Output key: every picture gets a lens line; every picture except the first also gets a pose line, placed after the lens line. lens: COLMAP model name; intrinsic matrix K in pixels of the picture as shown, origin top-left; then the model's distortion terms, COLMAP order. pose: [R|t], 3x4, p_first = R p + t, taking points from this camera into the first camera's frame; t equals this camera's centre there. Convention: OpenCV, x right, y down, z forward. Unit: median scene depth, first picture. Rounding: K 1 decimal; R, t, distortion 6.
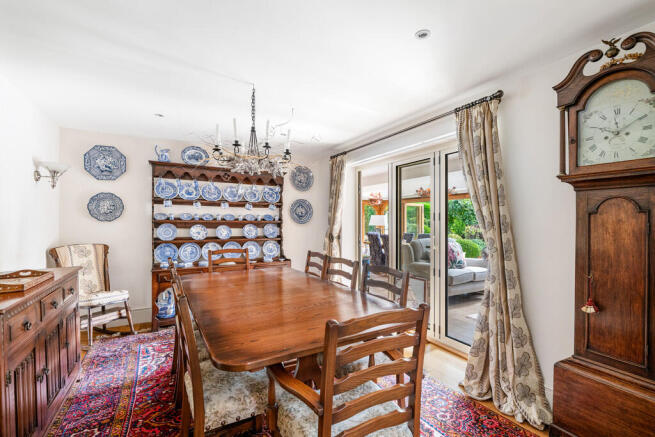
lens RADIAL K [[292.5, 0, 325.7], [0, 292.5, 217.3], [0, 0, 1]] dist [0.003853, 0.000059]
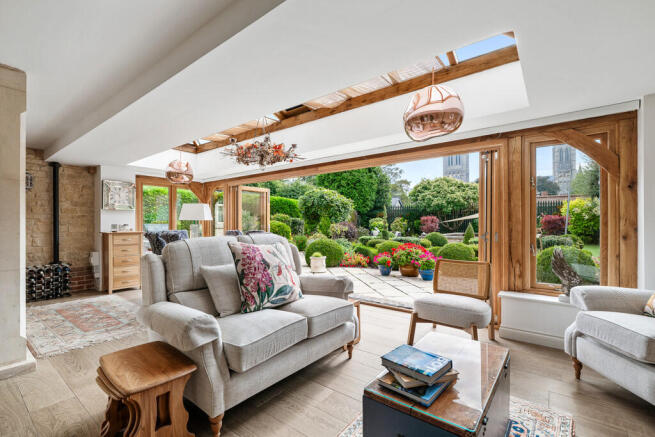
lens RADIAL K [[292.5, 0, 327.1], [0, 292.5, 220.6], [0, 0, 1]] dist [0.003853, 0.000059]
pose [[0.919139, -0.001011, 0.393933, 0.152431], [0.000850, 0.999999, 0.000583, 0.023113], [-0.393933, -0.000201, 0.919139, 0.256670]]
